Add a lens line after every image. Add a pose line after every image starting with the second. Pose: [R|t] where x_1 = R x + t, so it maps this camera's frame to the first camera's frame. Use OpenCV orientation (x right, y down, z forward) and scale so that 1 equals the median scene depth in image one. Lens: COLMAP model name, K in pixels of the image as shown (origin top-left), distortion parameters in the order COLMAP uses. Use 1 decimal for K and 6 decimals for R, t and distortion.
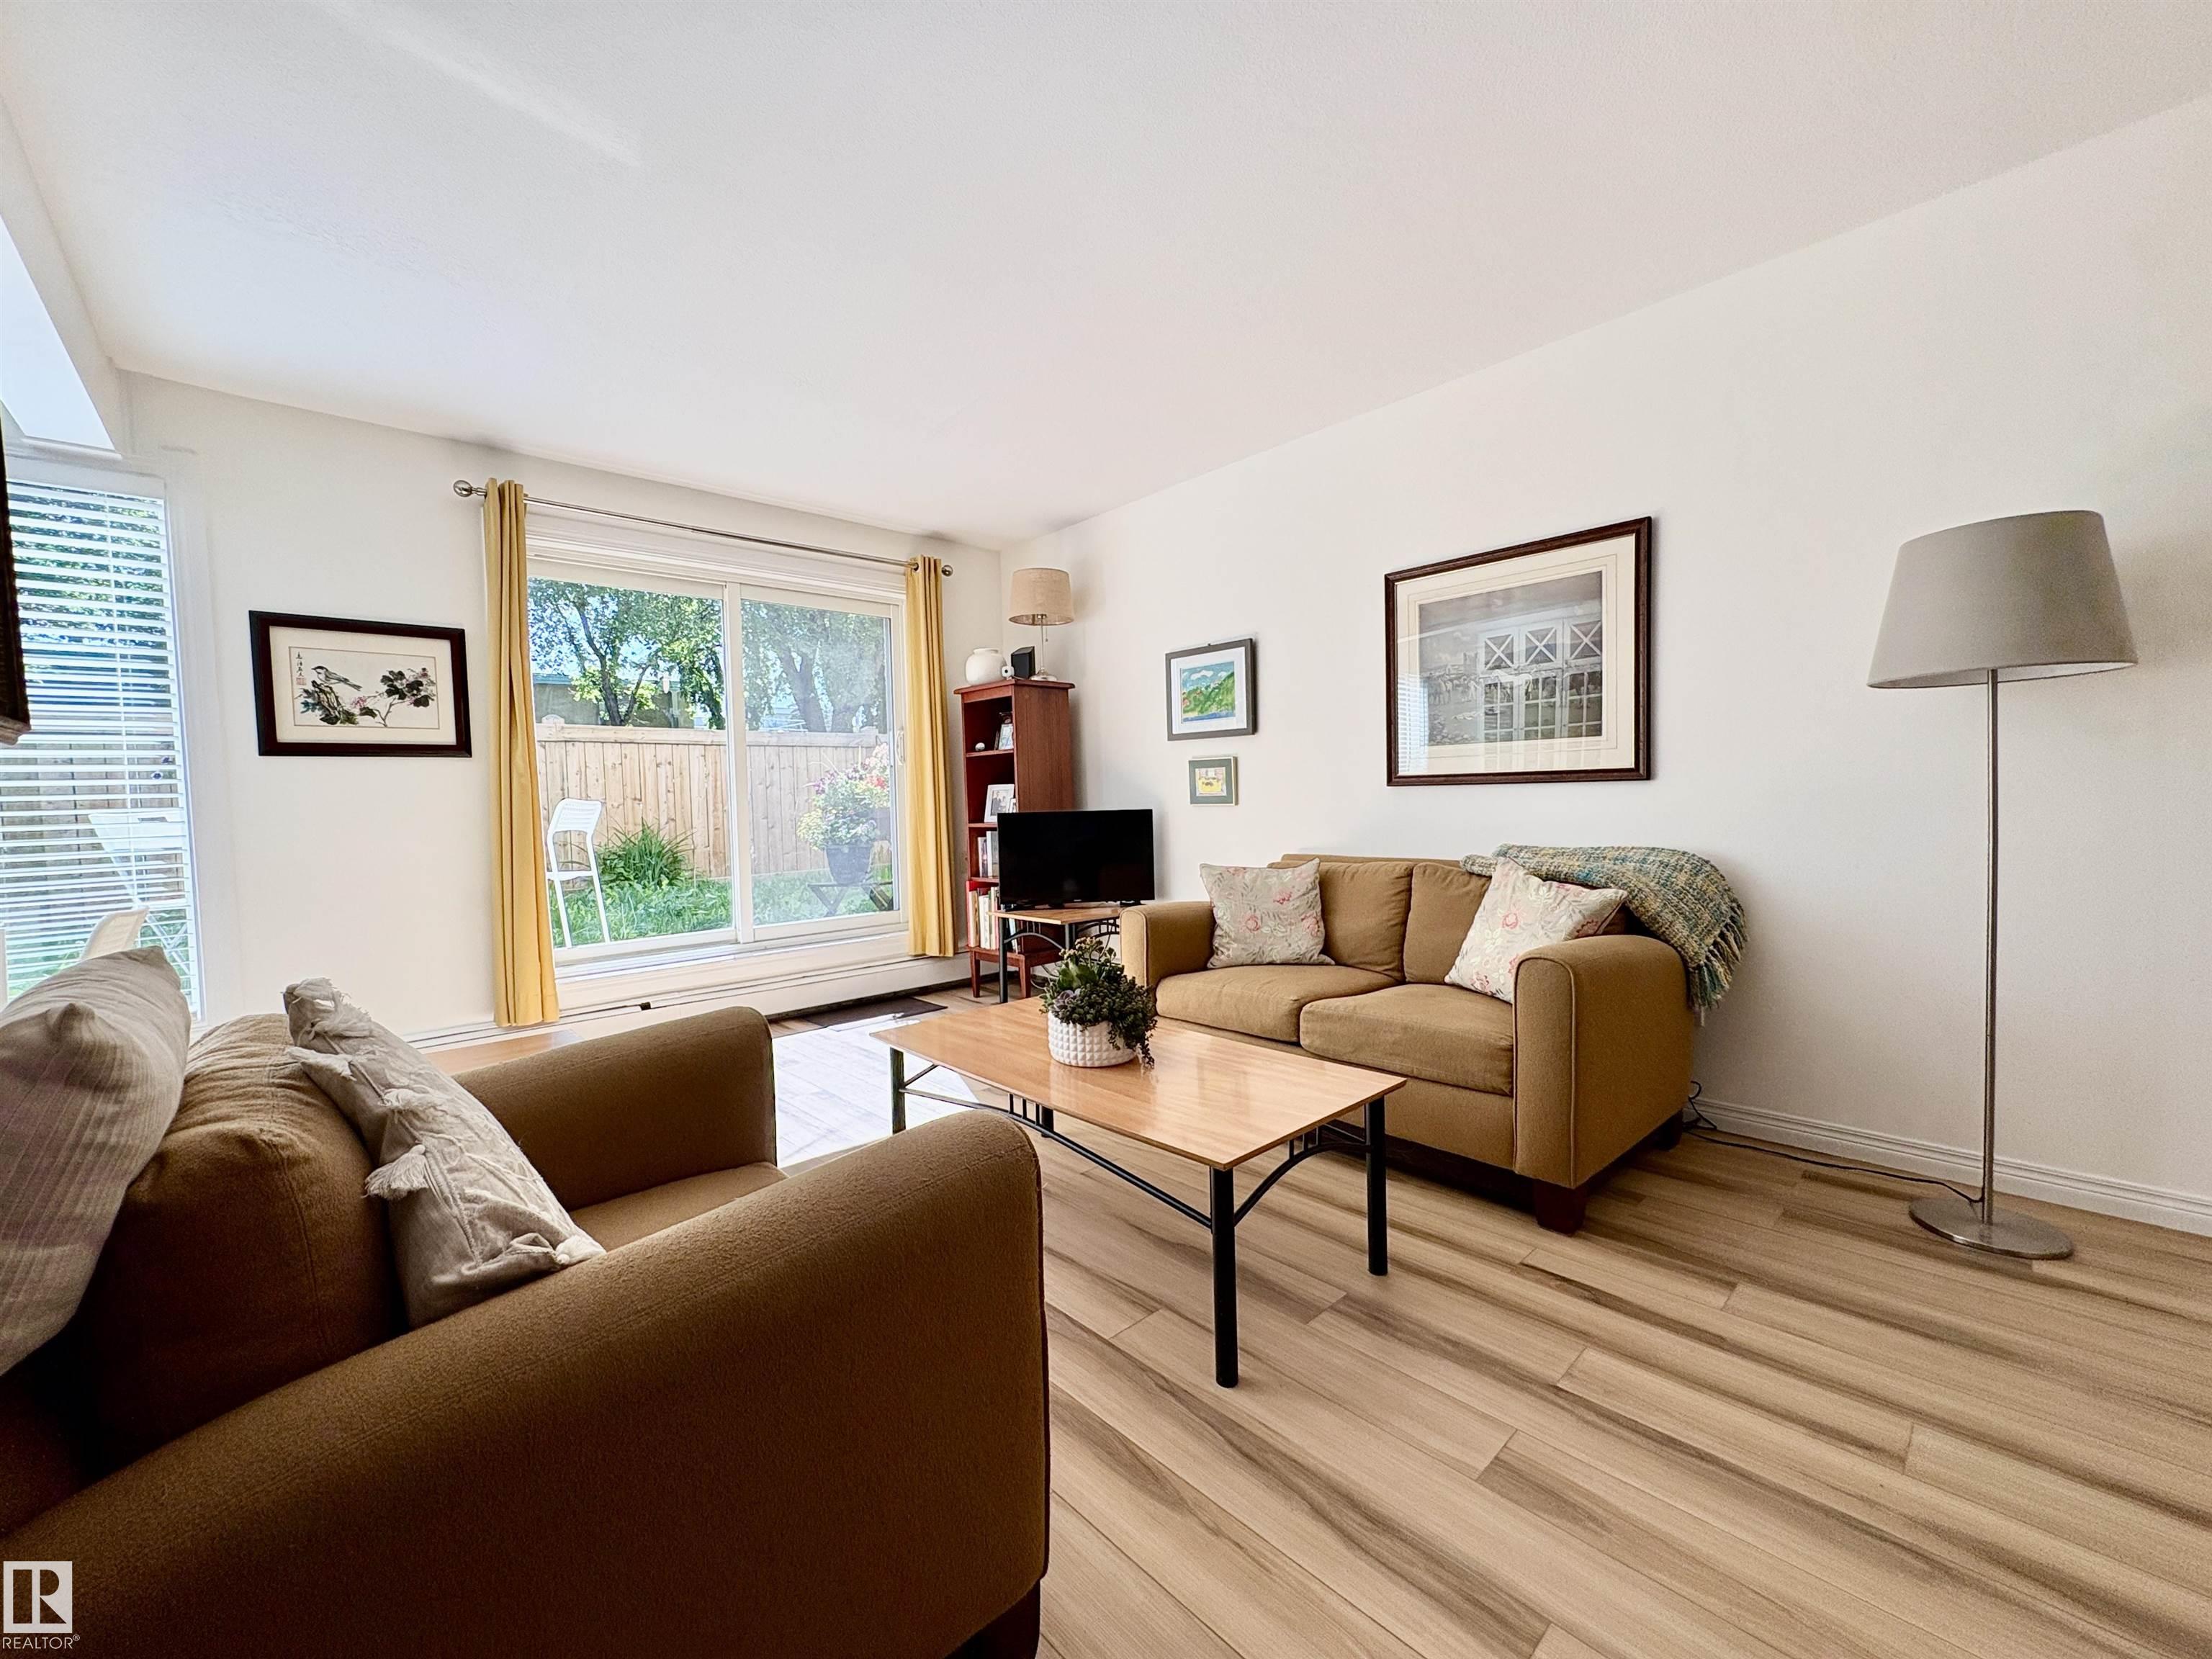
lens RADIAL K [[886.4, 0, 1113.6], [0, 886.4, 840.4], [0, 0, 1]] dist [-0.001377, 0.000165]
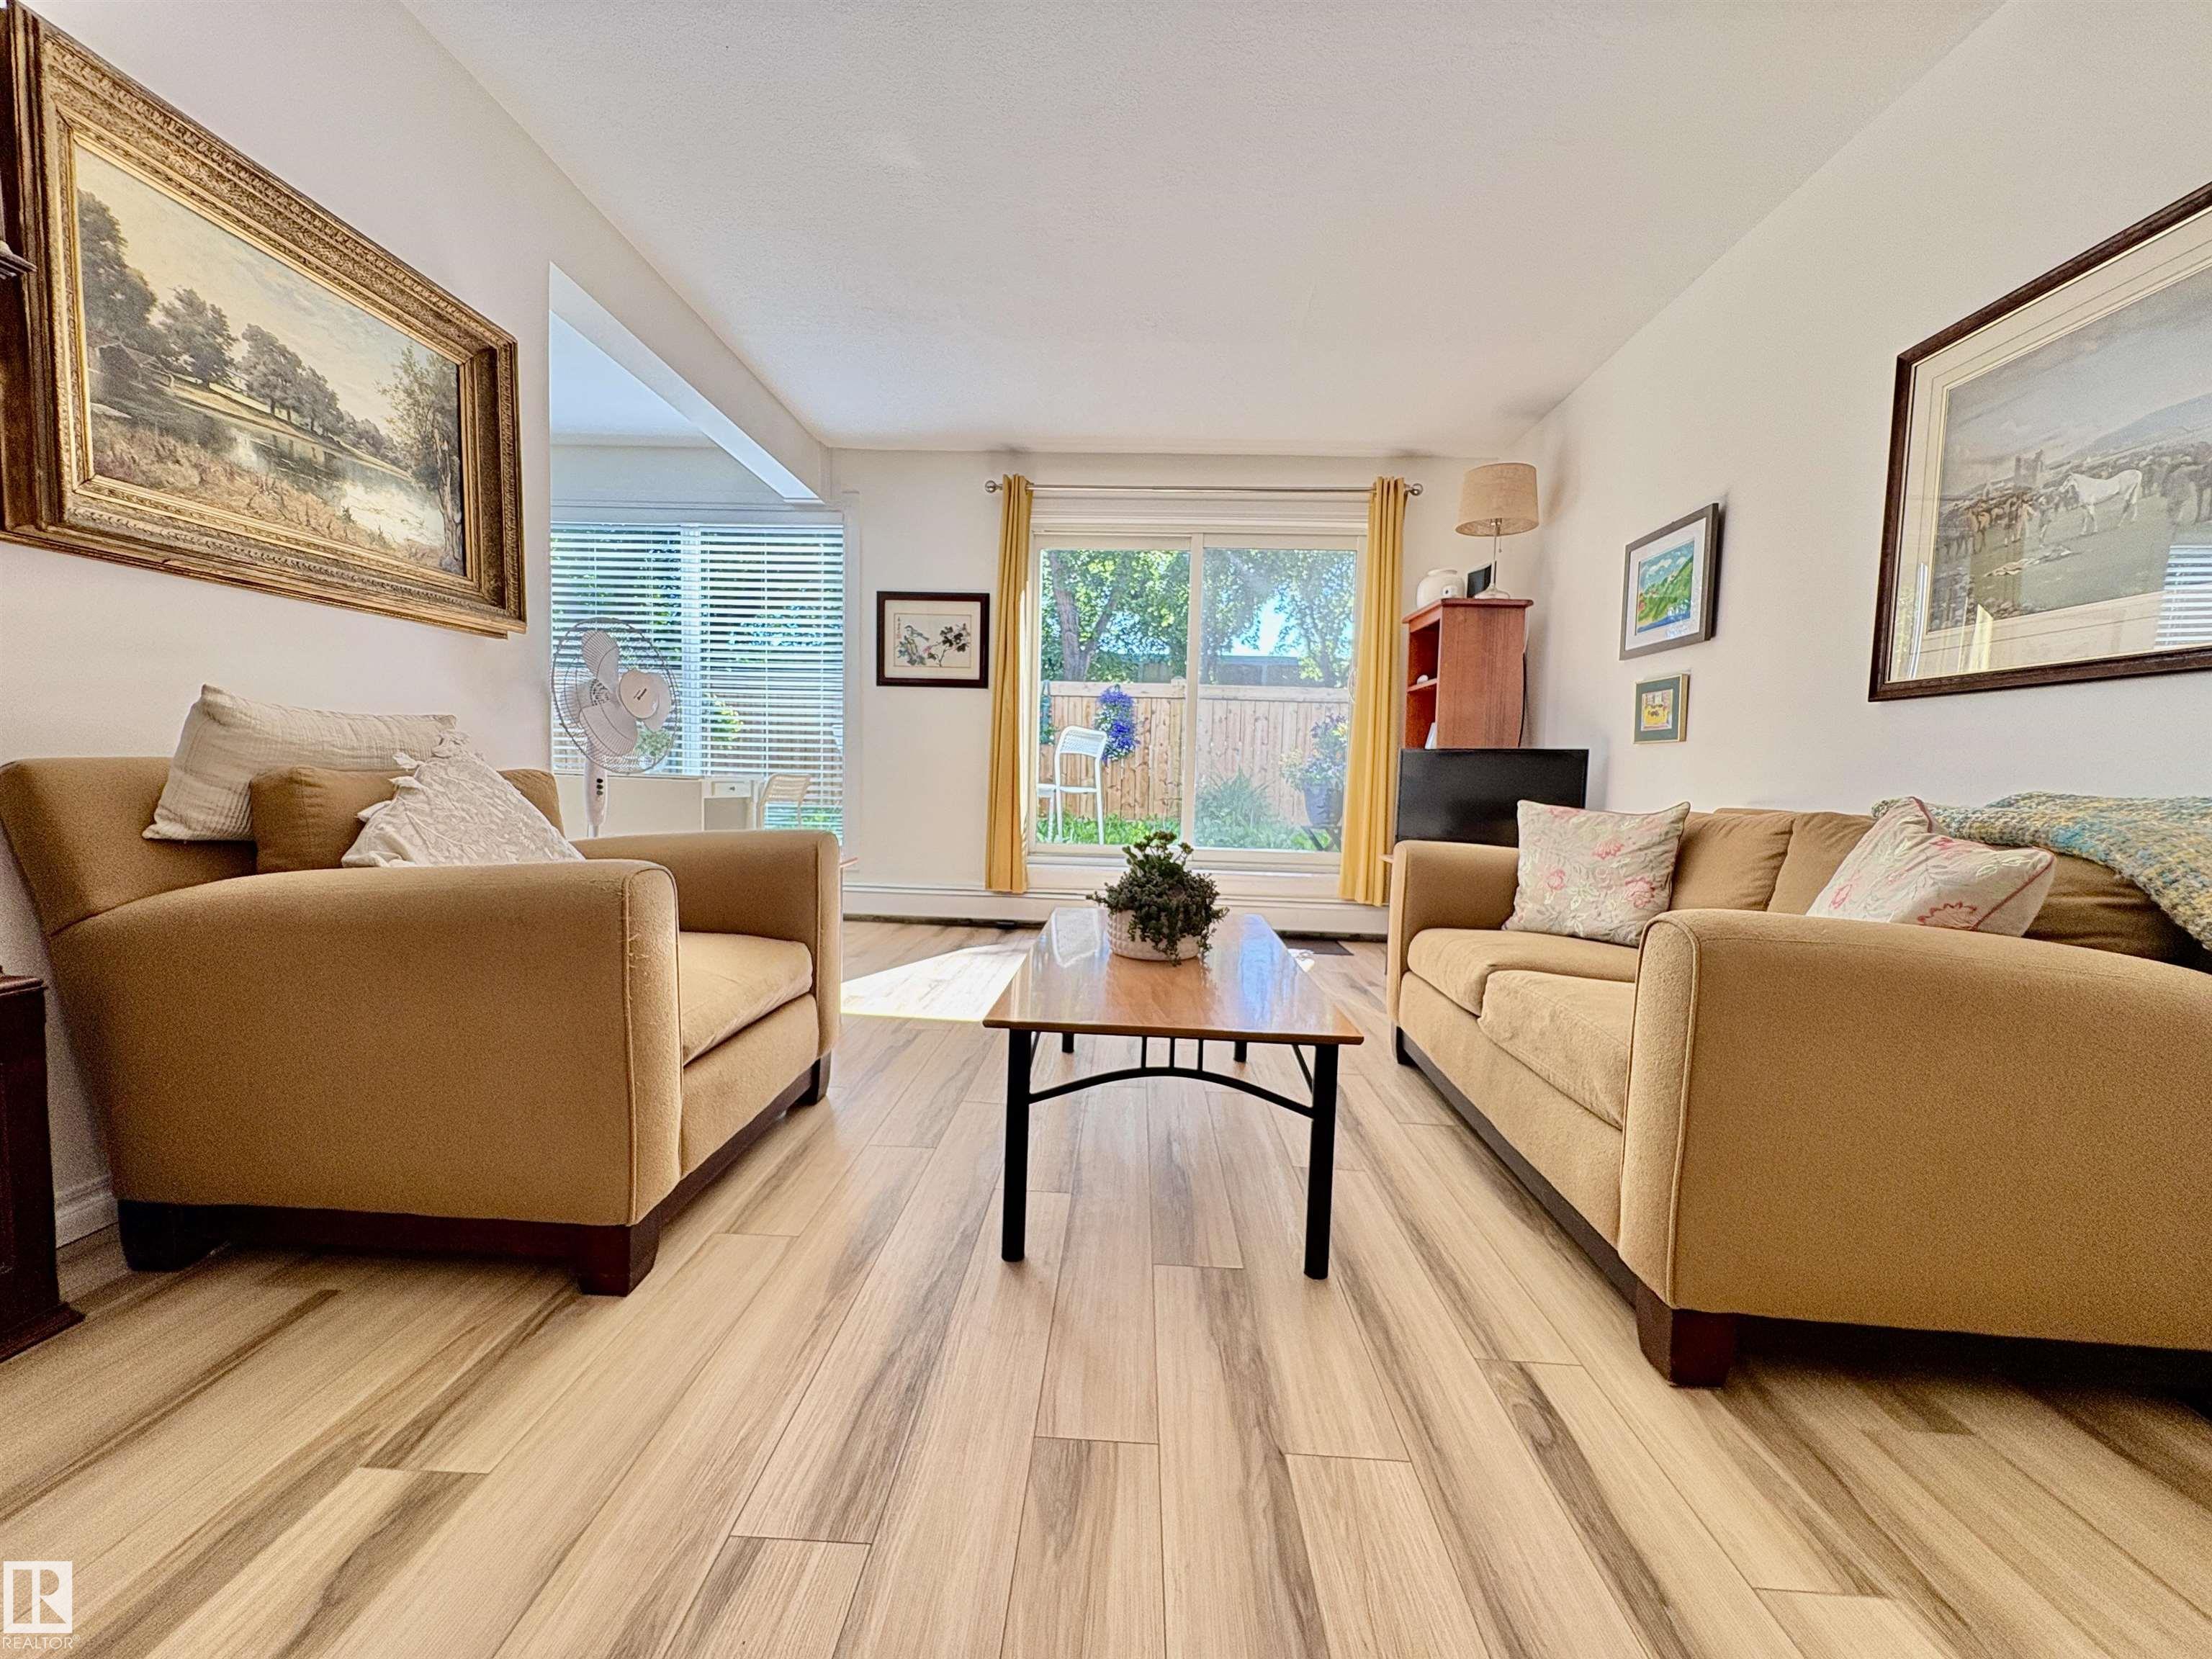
lens RADIAL K [[886.4, 0, 1091.0], [0, 886.4, 837.6], [0, 0, 1]] dist [-0.001377, 0.000165]
pose [[0.699396, 0.098230, -0.707952, 0.404412], [-0.082698, 0.994980, 0.056357, 0.047745], [0.709934, 0.019131, 0.704008, 0.183920]]
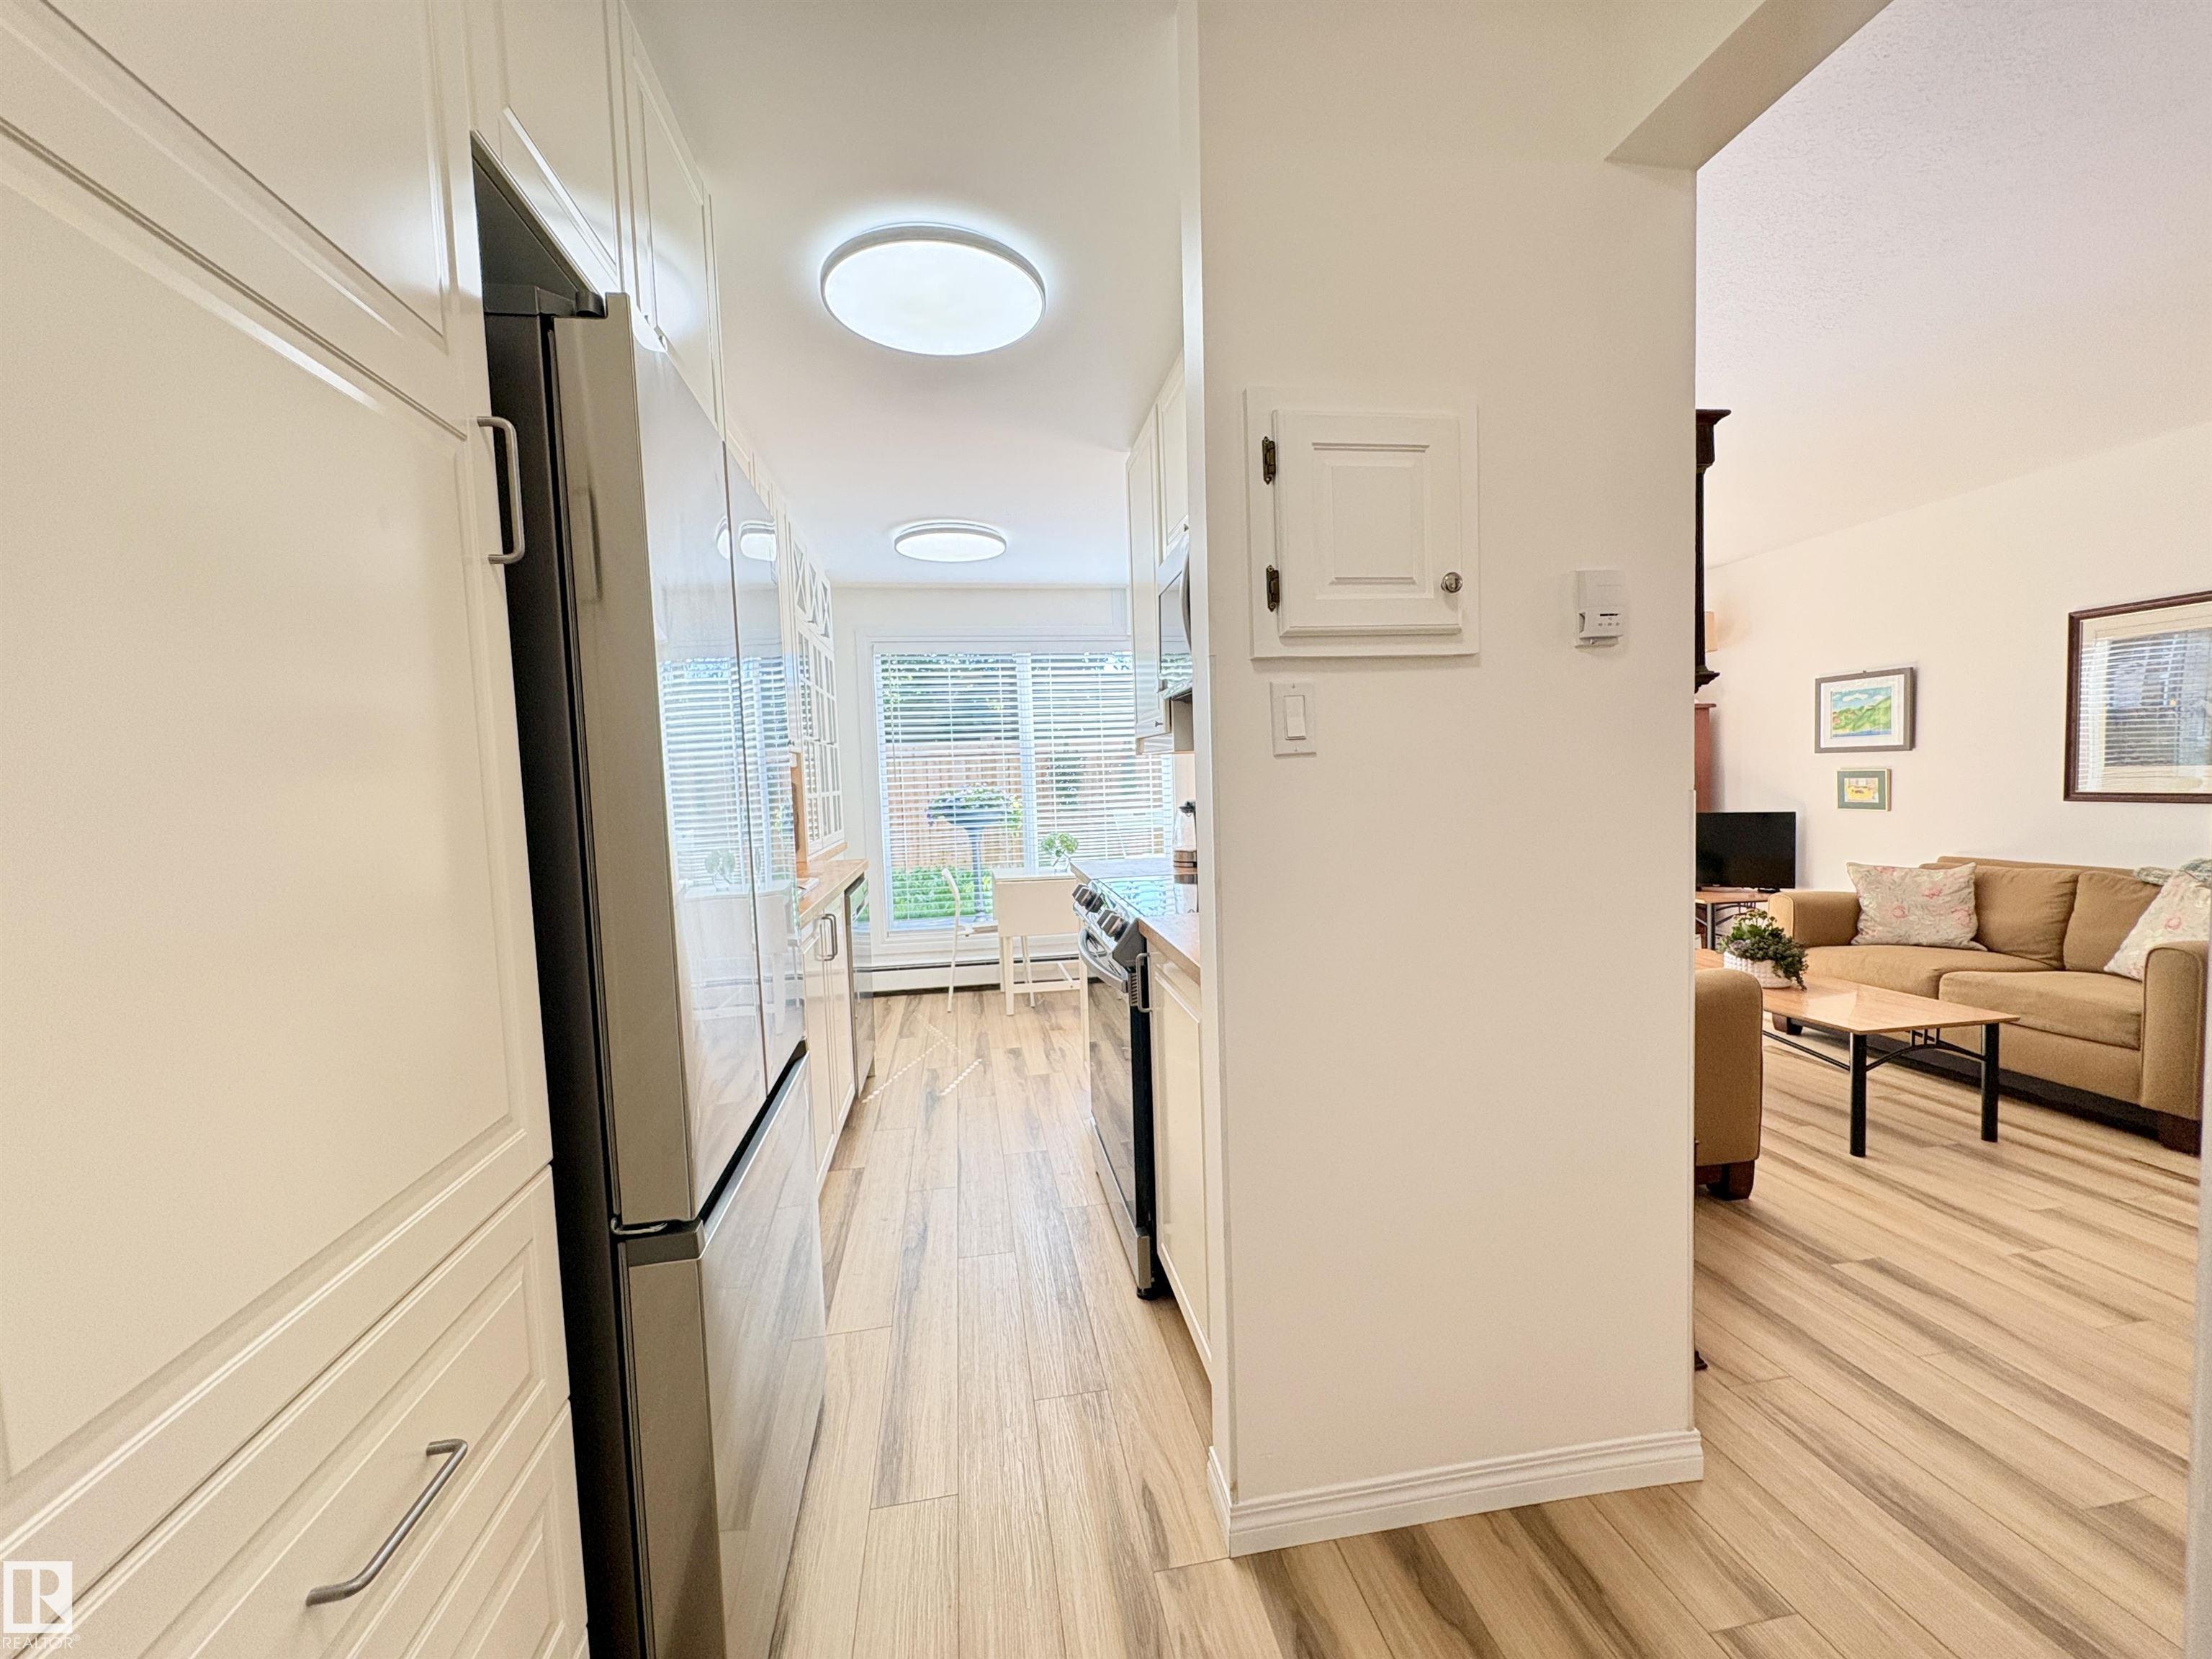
lens RADIAL K [[886.4, 0, 1114.2], [0, 886.4, 836.9], [0, 0, 1]] dist [-0.001377, 0.000165]
pose [[0.830171, 0.030017, -0.556699, -0.070579], [-0.013734, 0.999348, 0.033404, -0.038606], [0.557339, -0.020085, 0.830042, -0.652767]]
